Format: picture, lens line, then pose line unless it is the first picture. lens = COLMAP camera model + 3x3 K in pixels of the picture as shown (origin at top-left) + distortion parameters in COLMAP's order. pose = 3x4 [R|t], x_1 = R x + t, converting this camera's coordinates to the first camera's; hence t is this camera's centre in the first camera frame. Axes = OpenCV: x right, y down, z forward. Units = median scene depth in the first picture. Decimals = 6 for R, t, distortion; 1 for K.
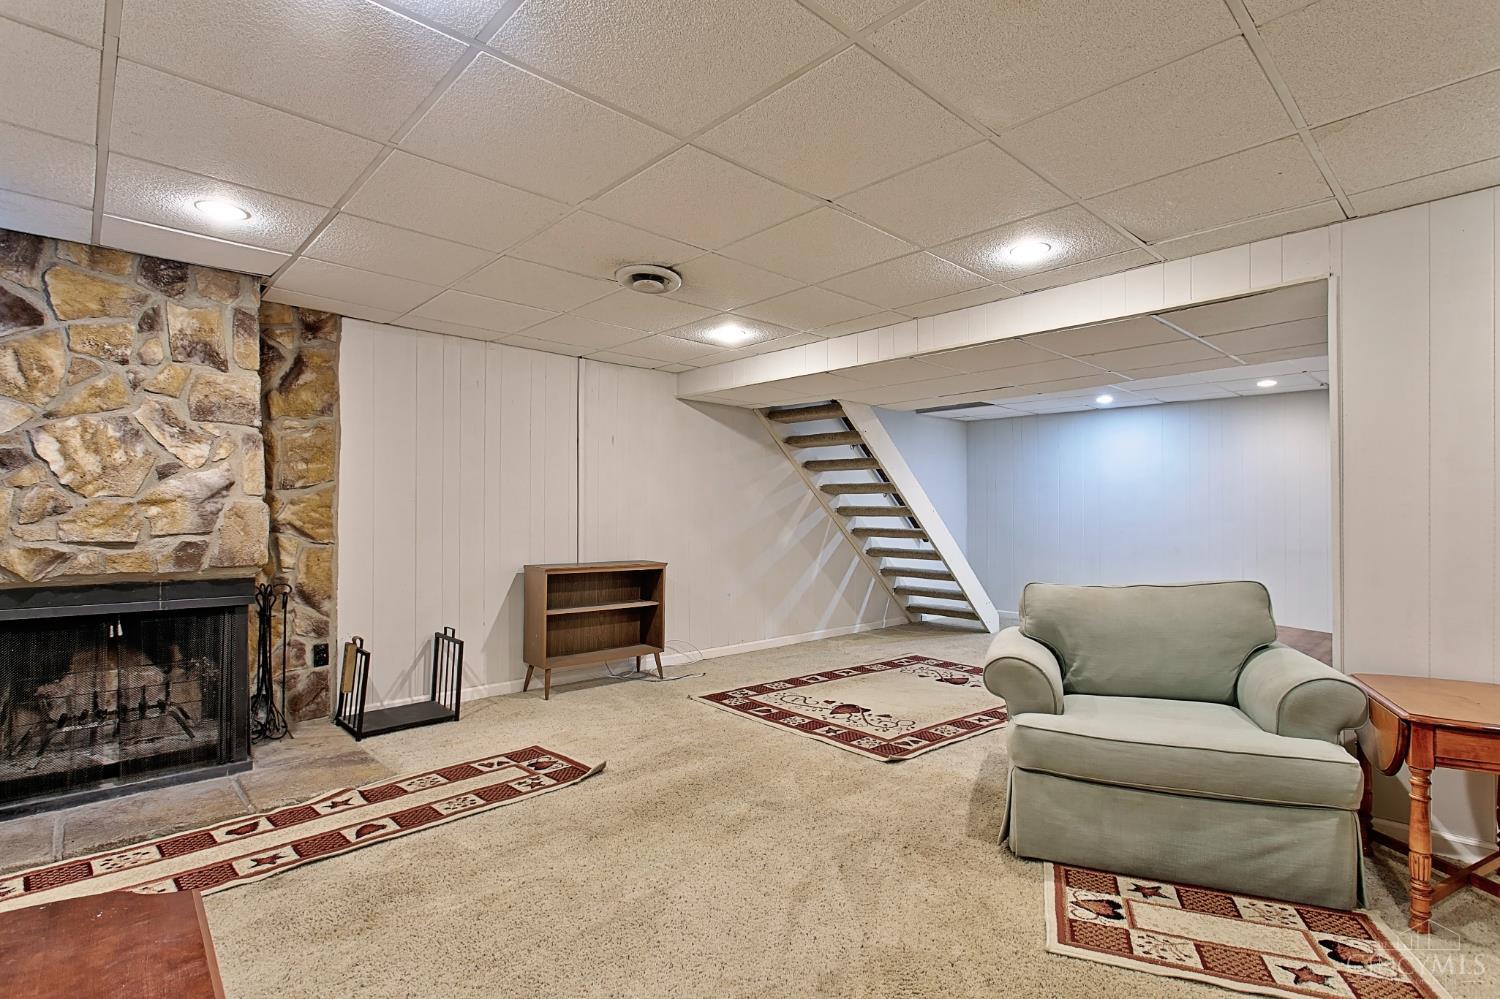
lens RADIAL K [[720.8, 0, 750.0], [0, 720.8, 499.5], [0, 0, 1]] dist [0.000256, 0.000039]
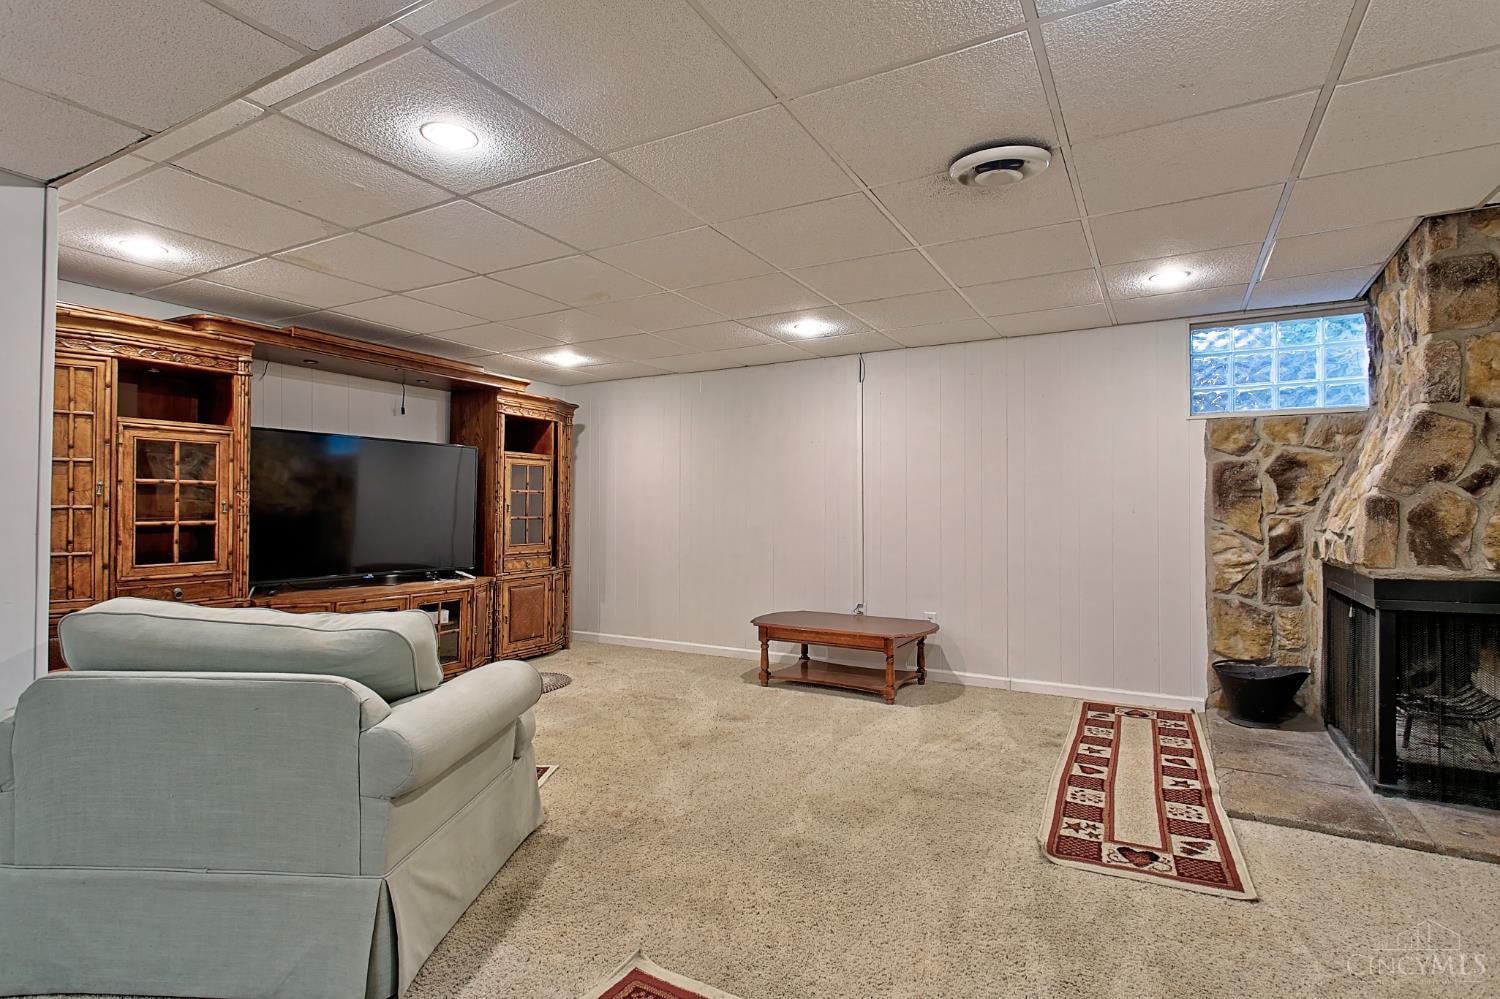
lens RADIAL K [[720.8, 0, 750.0], [0, 720.8, 499.5], [0, 0, 1]] dist [0.000256, 0.000039]
pose [[-0.951455, -0.004295, -0.307756, 0.305296], [0.005784, 0.999477, -0.031832, 0.043202], [0.307732, -0.032067, -0.950933, 1.650084]]
